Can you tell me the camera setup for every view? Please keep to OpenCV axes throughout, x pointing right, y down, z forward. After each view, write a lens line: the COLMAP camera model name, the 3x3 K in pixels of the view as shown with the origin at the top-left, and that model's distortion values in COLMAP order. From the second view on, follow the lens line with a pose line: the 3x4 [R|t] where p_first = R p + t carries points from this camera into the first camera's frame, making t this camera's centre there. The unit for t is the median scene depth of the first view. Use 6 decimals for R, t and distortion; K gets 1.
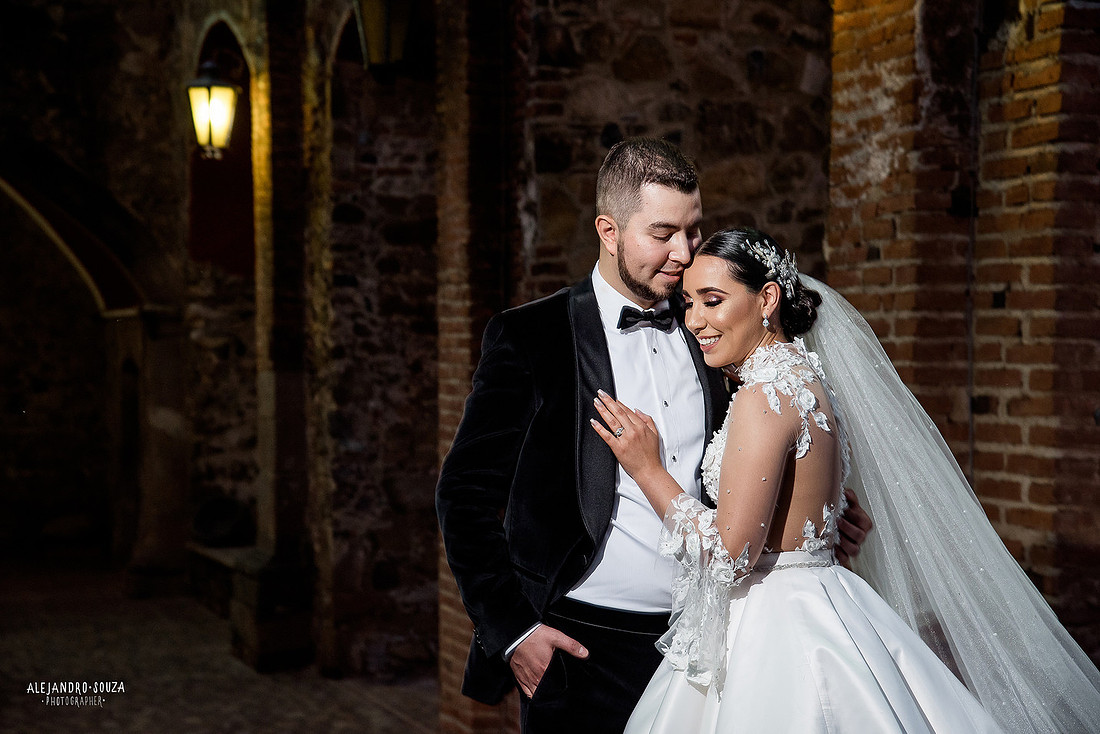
lens RADIAL K [[2611.7, 0, 550.0], [0, 2611.7, 367.0], [0, 0, 1]] dist [0.742512, -0.025455]
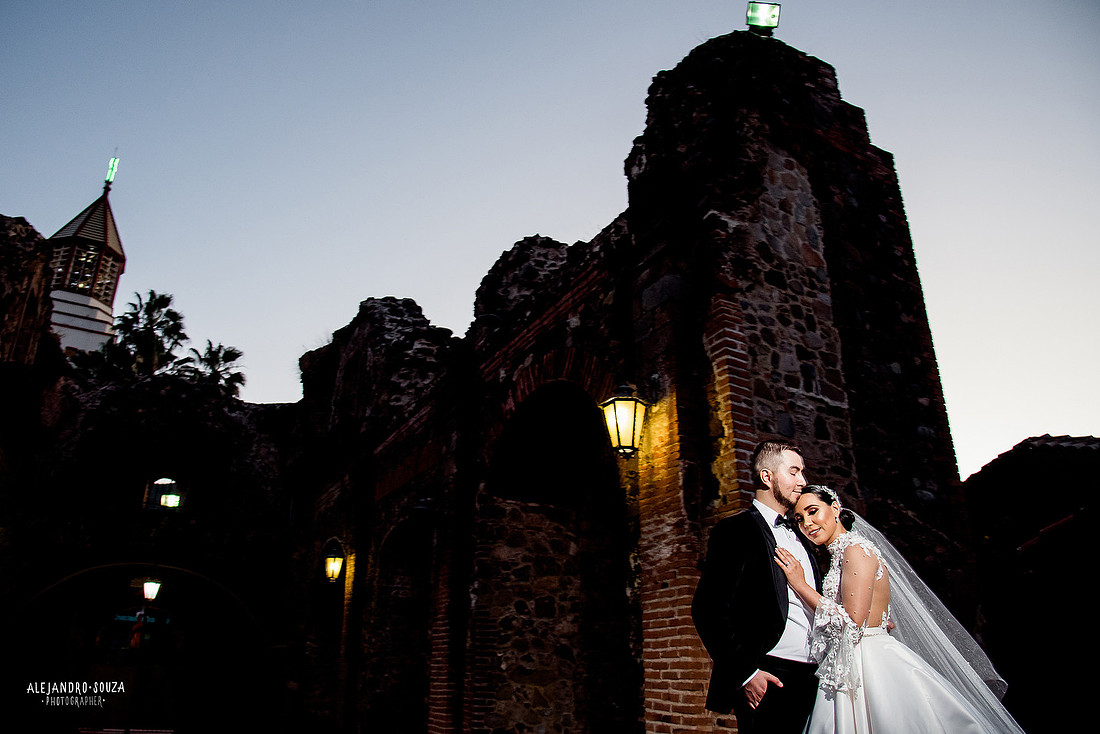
lens RADIAL K [[811.0, 0, 550.0], [0, 811.0, 367.0], [0, 0, 1]] dist [-0.113745, 0.005012]
pose [[0.980166, 0.086358, 0.178373, -0.100184], [-0.011779, 0.923858, -0.382554, 0.041982], [-0.197828, 0.372865, 0.906551, 0.150544]]
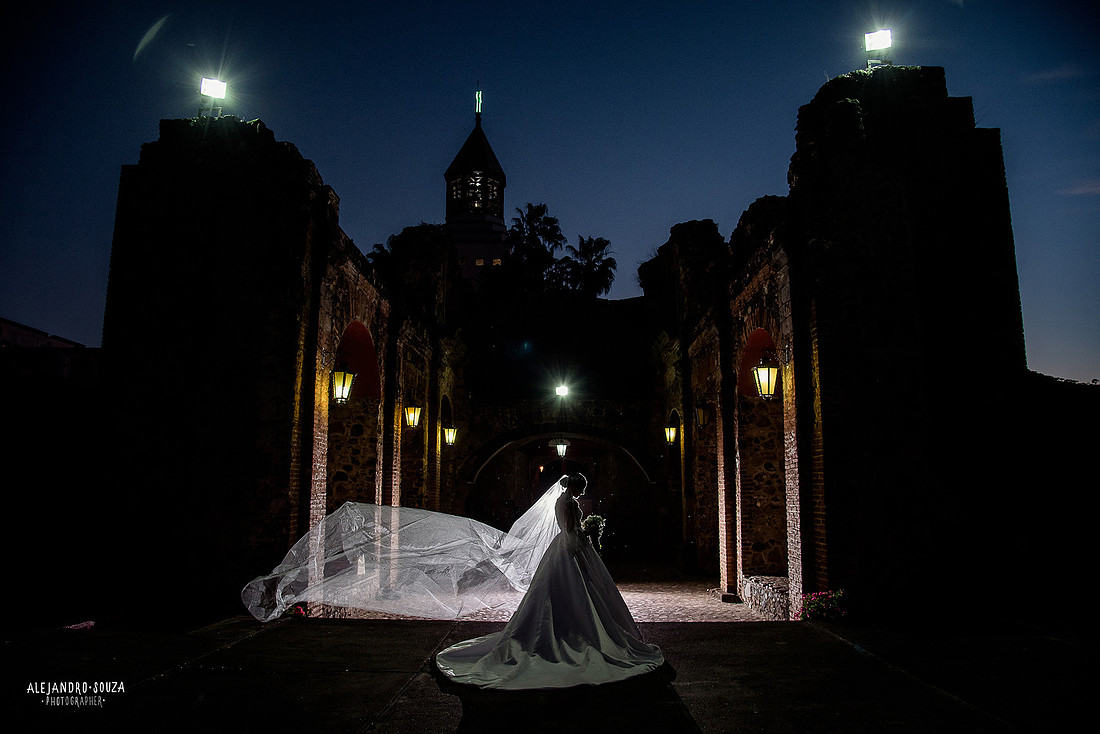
lens RADIAL K [[811.0, 0, 550.0], [0, 811.0, 367.0], [0, 0, 1]] dist [-0.113745, 0.005012]
pose [[0.954168, -0.041315, -0.296406, 0.094857], [-0.006553, 0.987303, -0.158712, 0.002163], [0.299200, 0.153380, 0.941782, -0.328642]]
